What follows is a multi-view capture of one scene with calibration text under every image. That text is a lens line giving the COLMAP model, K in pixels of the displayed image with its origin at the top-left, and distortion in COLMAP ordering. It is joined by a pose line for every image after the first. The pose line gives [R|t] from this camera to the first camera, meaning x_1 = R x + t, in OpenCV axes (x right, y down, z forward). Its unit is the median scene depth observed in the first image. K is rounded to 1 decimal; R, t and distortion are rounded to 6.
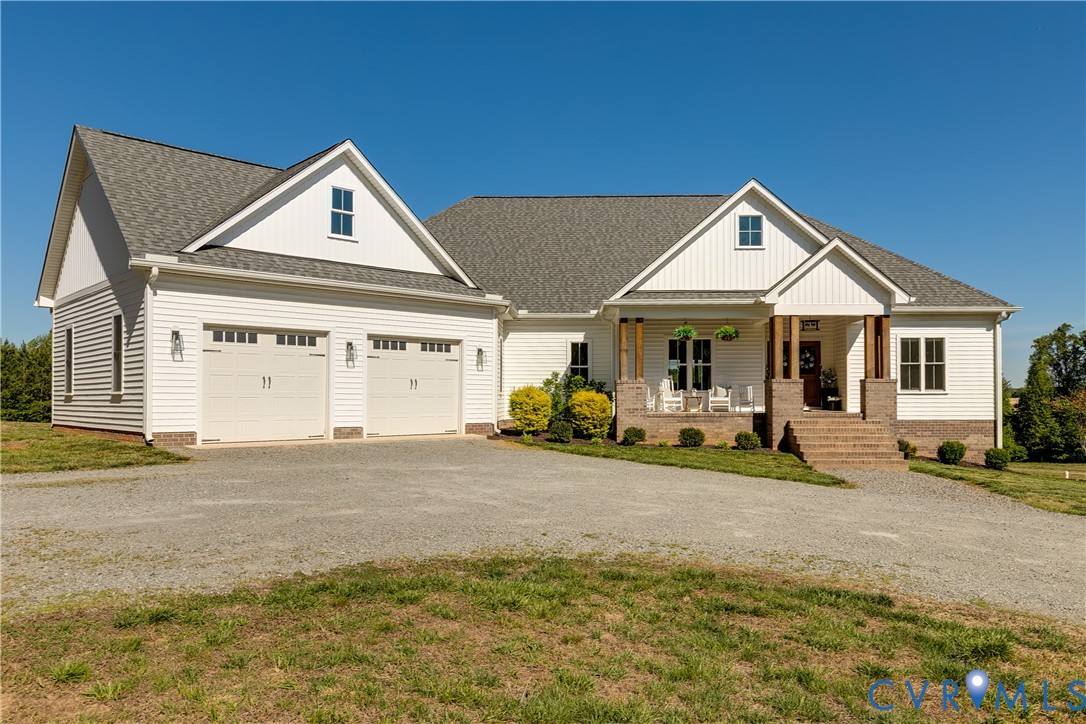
lens RADIAL K [[772.6, 0, 552.2], [0, 772.6, 393.8], [0, 0, 1]] dist [0.001139, -0.001088]
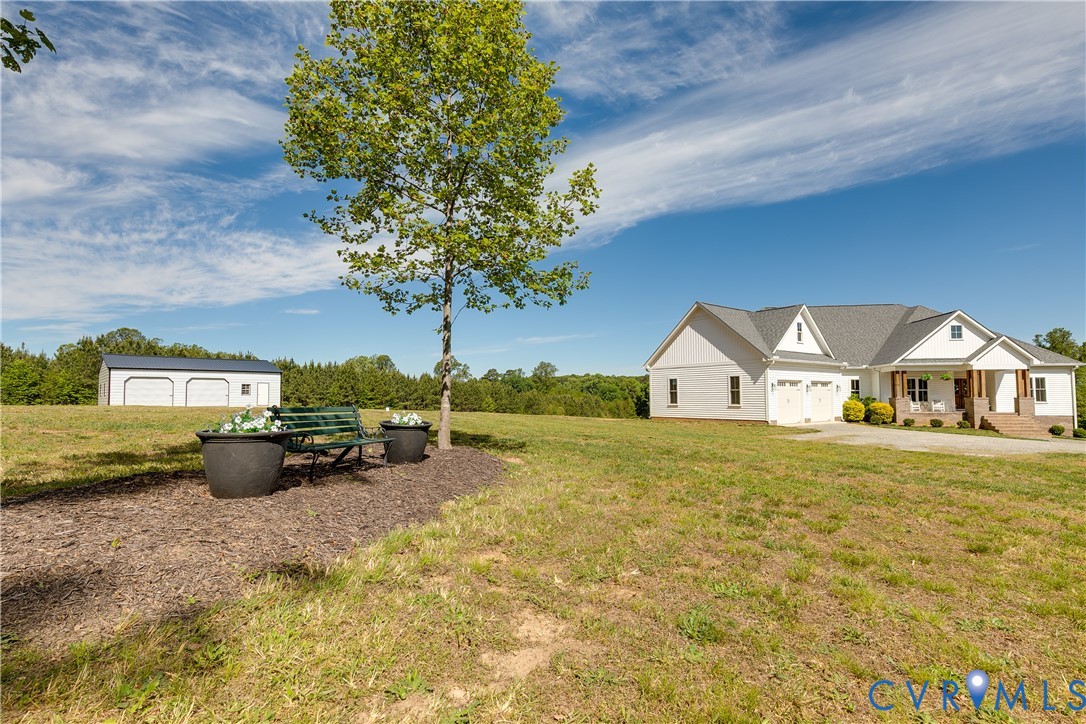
lens RADIAL K [[501.7, 0, 549.8], [0, 501.7, 375.2], [0, 0, 1]] dist [0.003246, 0.000245]
pose [[0.993105, -0.007226, -0.117009, -0.771318], [0.003028, 0.999347, -0.036014, -0.034811], [0.117192, 0.035411, 0.992478, -0.613656]]
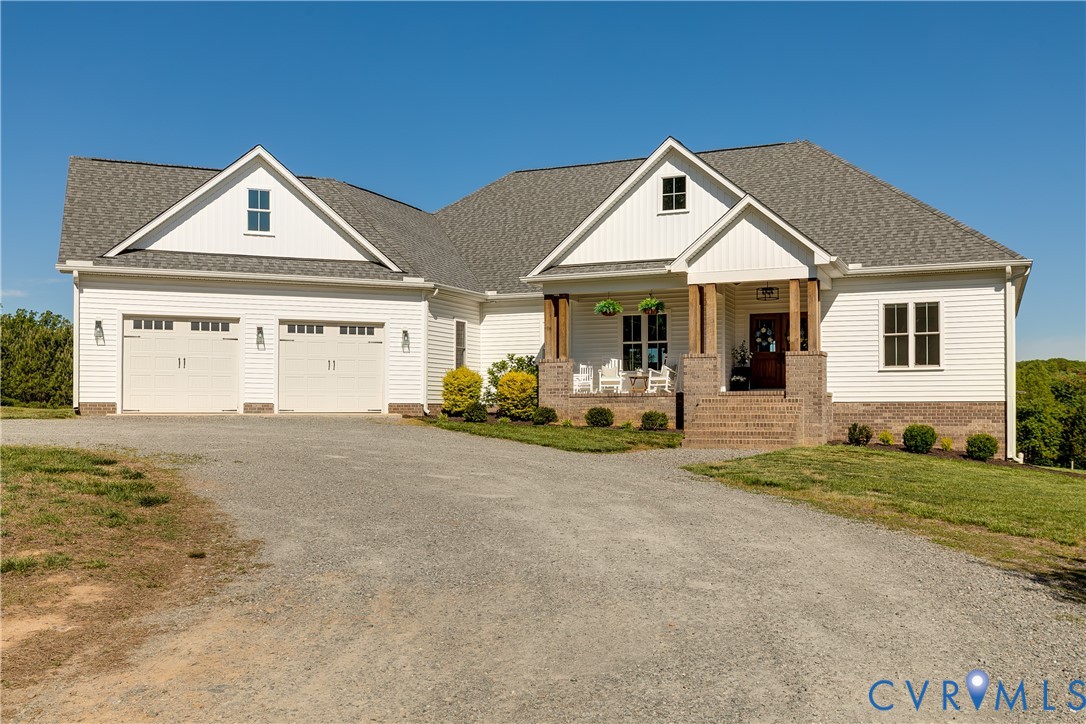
lens RADIAL K [[1017.7, 0, 559.7], [0, 1017.7, 416.6], [0, 0, 1]] dist [0.003817, 0.000000]
pose [[0.926535, 0.001379, -0.376207, 0.593347], [0.001929, 0.999963, 0.008416, 0.043826], [0.376205, -0.008524, 0.926497, -0.173198]]
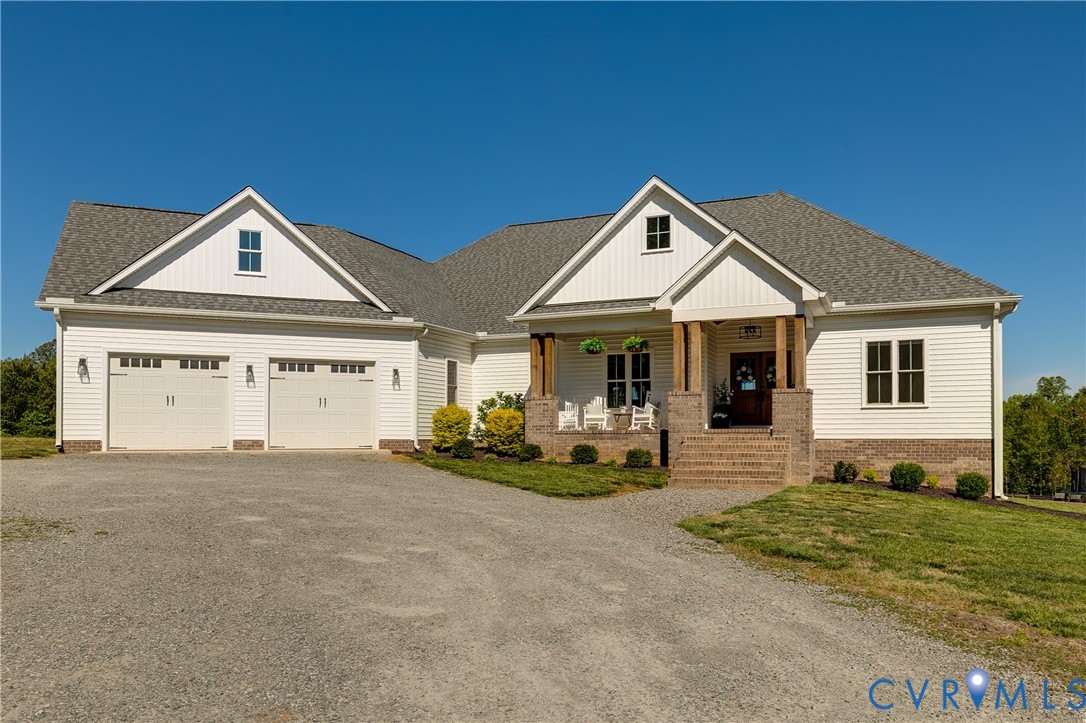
lens RADIAL K [[789.5, 0, 558.2], [0, 789.5, 438.4], [0, 0, 1]] dist [0.006590, -0.007196]
pose [[0.927245, -0.000323, -0.374456, 0.506422], [0.002500, 0.999983, 0.005328, 0.030448], [0.374448, -0.005876, 0.927229, 0.079459]]
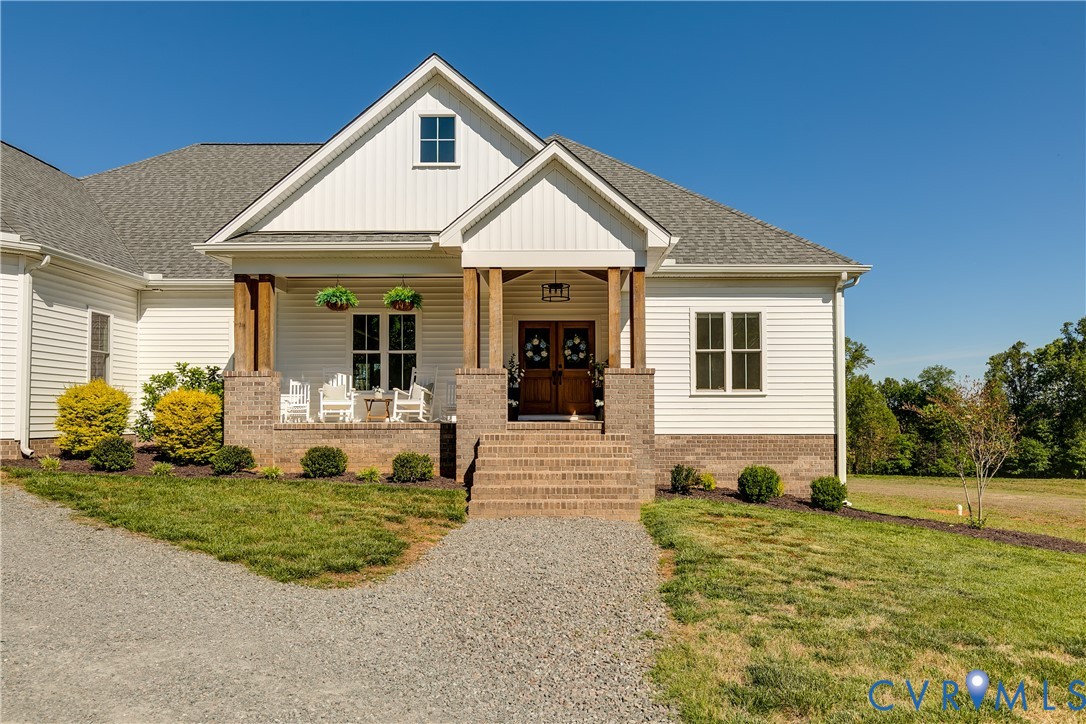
lens RADIAL K [[725.4, 0, 558.1], [0, 725.4, 403.3], [0, 0, 1]] dist [-0.001537, -0.003970]
pose [[0.999938, -0.000024, 0.011124, 0.354859], [0.000148, 0.999938, -0.011142, 0.015246], [-0.011123, 0.011143, 0.999876, 0.405227]]
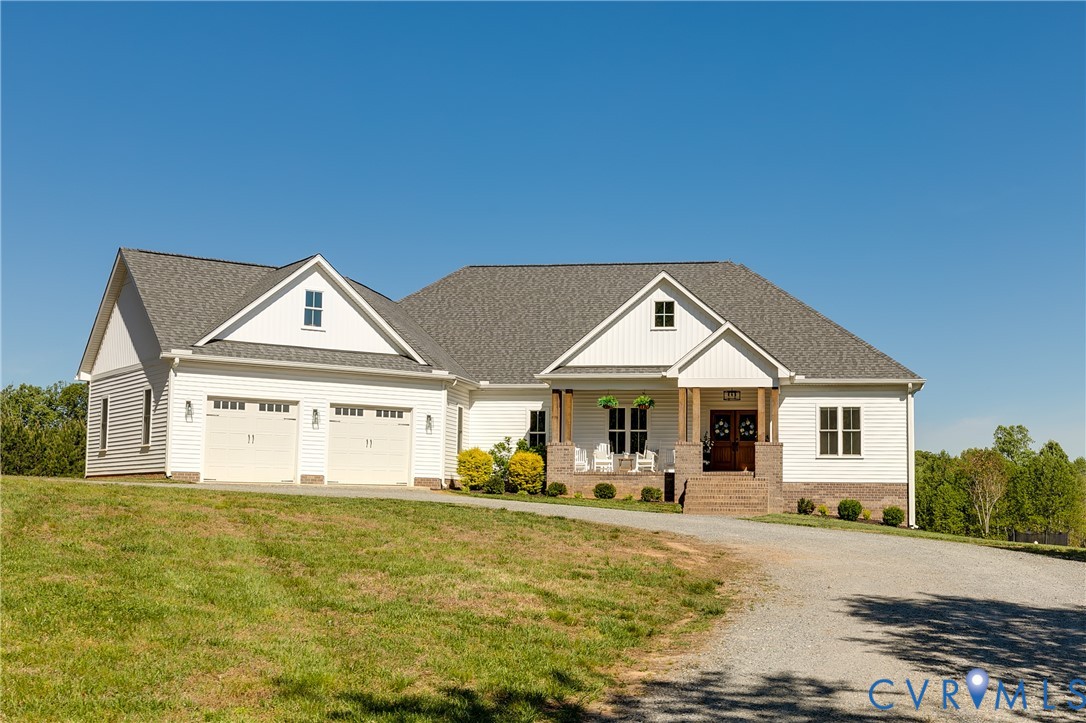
lens RADIAL K [[1330.4, 0, 623.9], [0, 1330.4, 410.6], [0, 0, 1]] dist [0.017283, 0.000000]
pose [[0.992807, 0.001982, -0.119710, 0.440513], [-0.010283, 0.997580, -0.068768, 0.070848], [0.119284, 0.069504, 0.990424, -0.975248]]
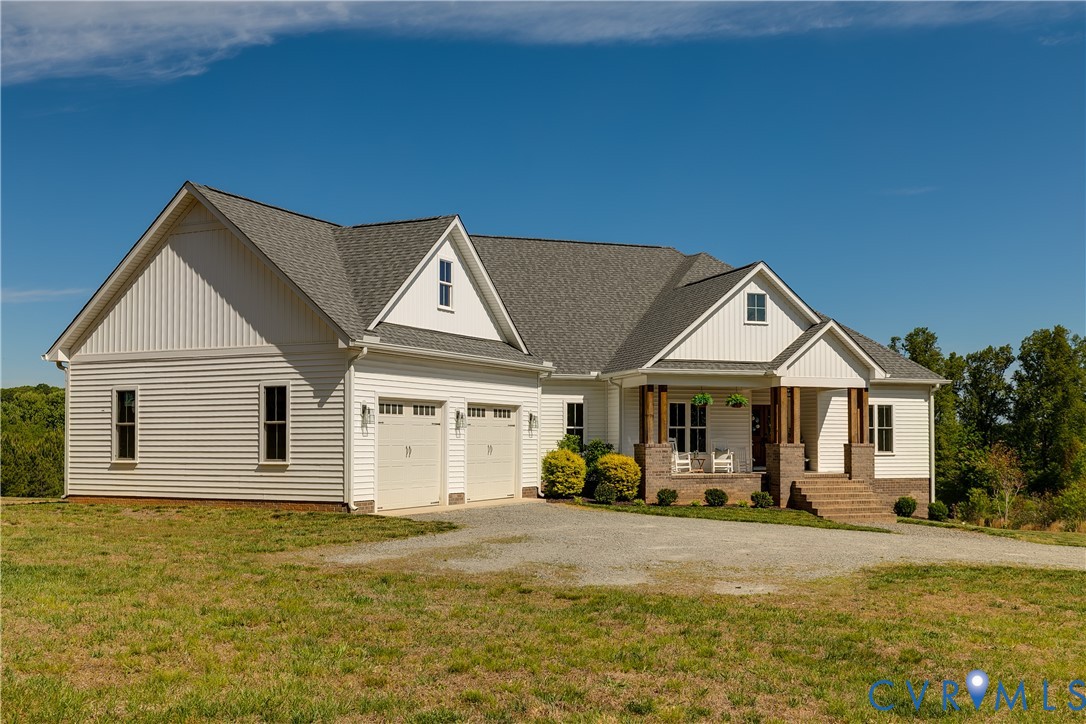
lens RADIAL K [[1108.4, 0, 556.1], [0, 1108.4, 417.7], [0, 0, 1]] dist [0.015994, 0.000000]
pose [[0.937137, 0.008847, 0.348848, -0.561732], [-0.004009, 0.999886, -0.014589, -0.031576], [-0.348937, 0.012273, 0.937066, -0.372845]]
